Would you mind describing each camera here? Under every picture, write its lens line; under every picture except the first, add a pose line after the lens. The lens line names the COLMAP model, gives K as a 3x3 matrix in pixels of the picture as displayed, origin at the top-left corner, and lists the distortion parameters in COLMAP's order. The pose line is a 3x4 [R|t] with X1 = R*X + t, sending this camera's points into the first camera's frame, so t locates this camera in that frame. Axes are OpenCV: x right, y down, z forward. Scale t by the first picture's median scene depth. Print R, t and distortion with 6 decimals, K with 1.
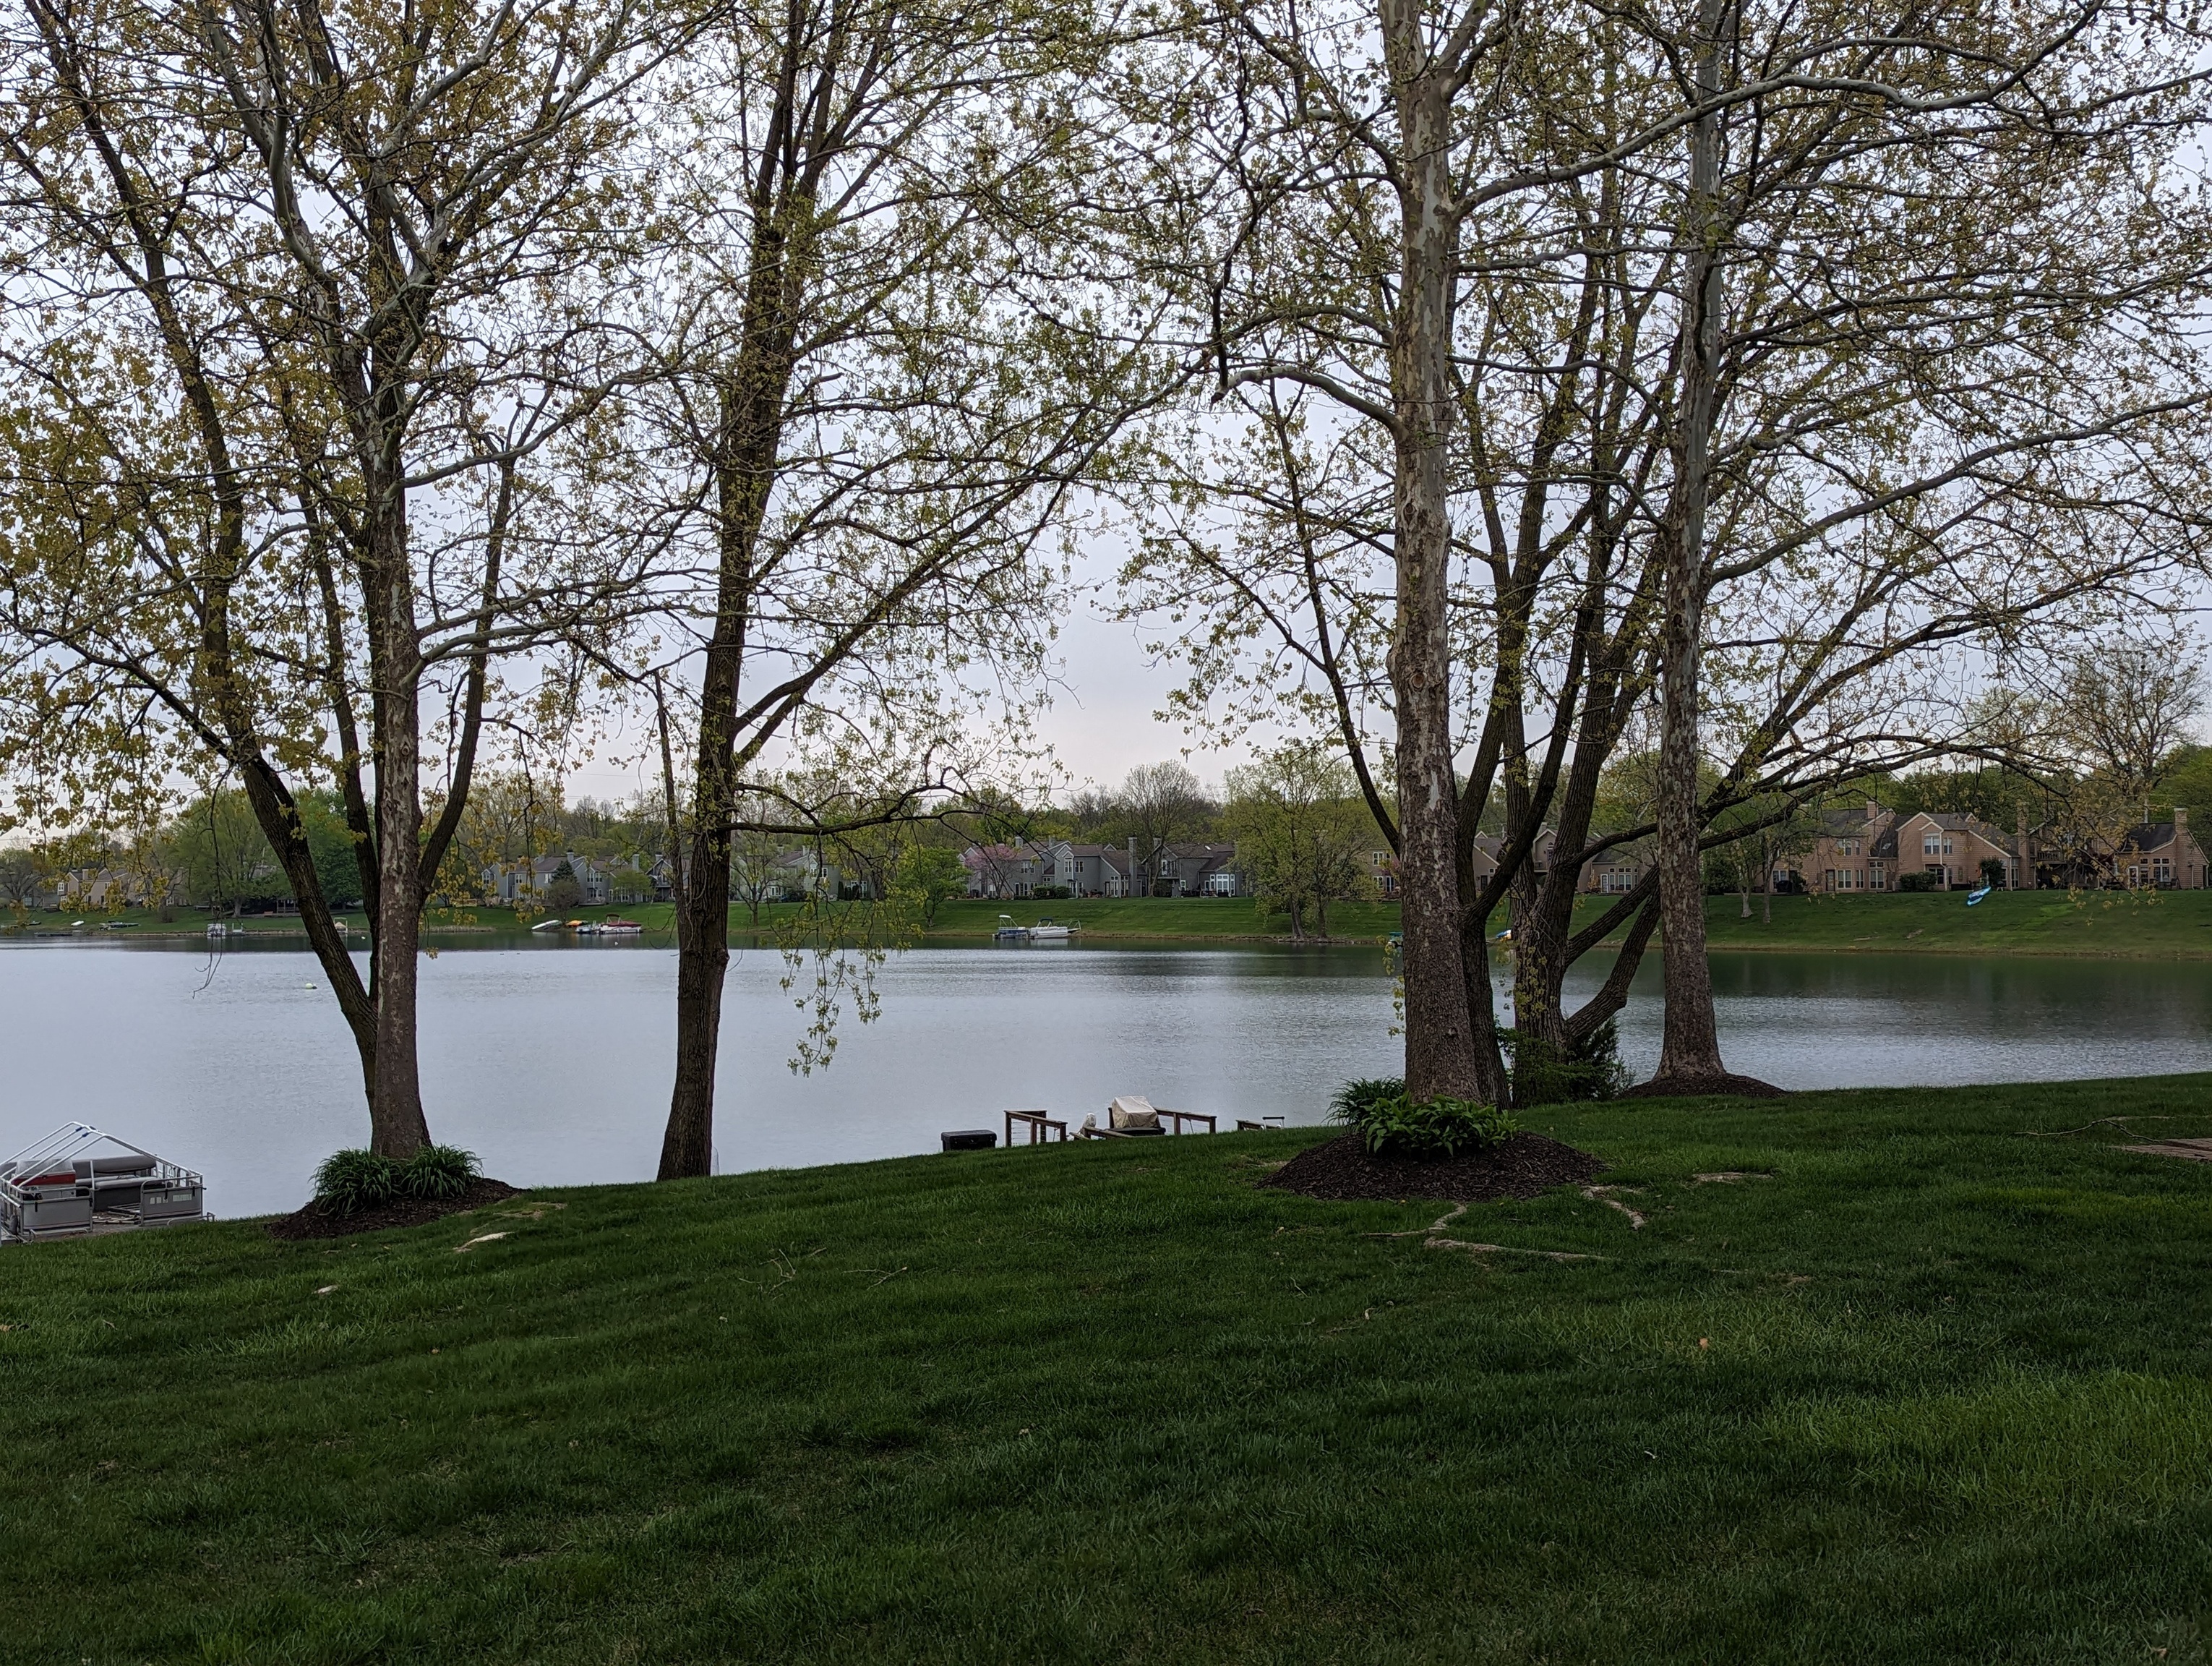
lens RADIAL K [[1775.6, 0, 1056.3], [0, 1775.6, 844.1], [0, 0, 1]] dist [0.055737, -0.050373]
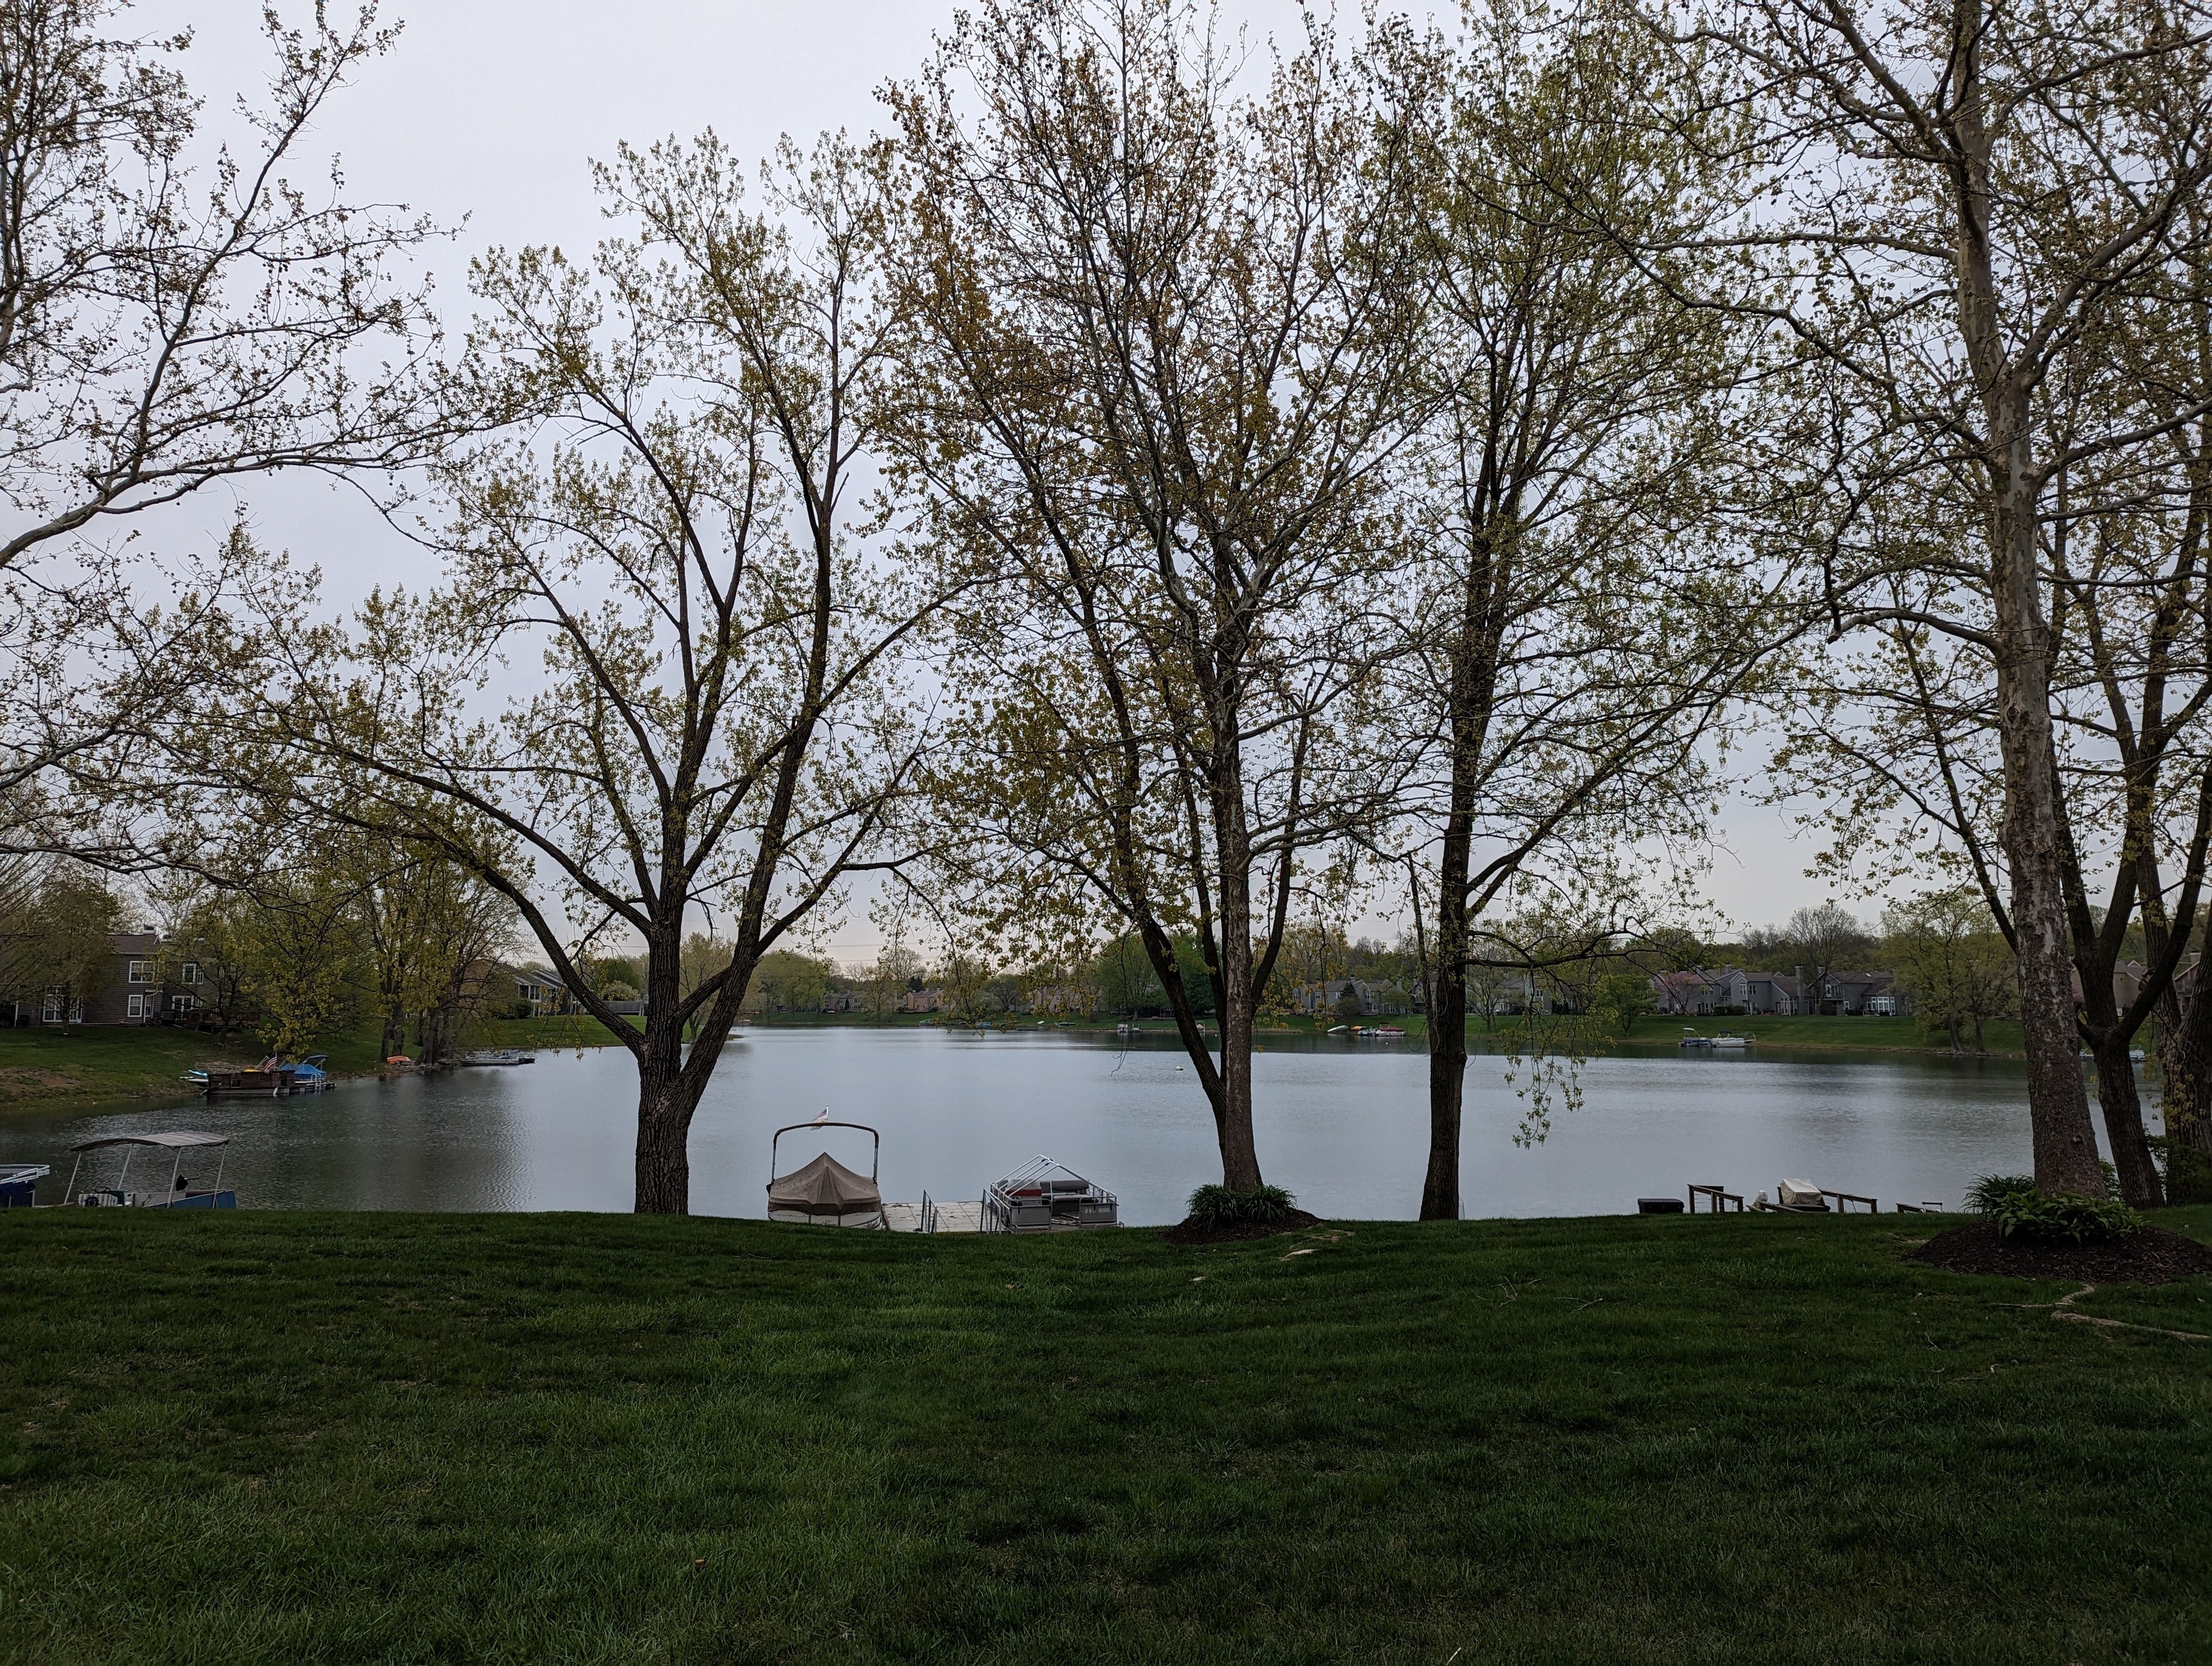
lens RADIAL K [[1954.7, 0, 1106.0], [0, 1954.7, 833.0], [0, 0, 1]] dist [0.137174, -0.225998]
pose [[0.915460, -0.020219, -0.401900, 0.177063], [0.014247, 0.999739, -0.017843, -0.088351], [0.402156, 0.010609, 0.915510, -0.503702]]
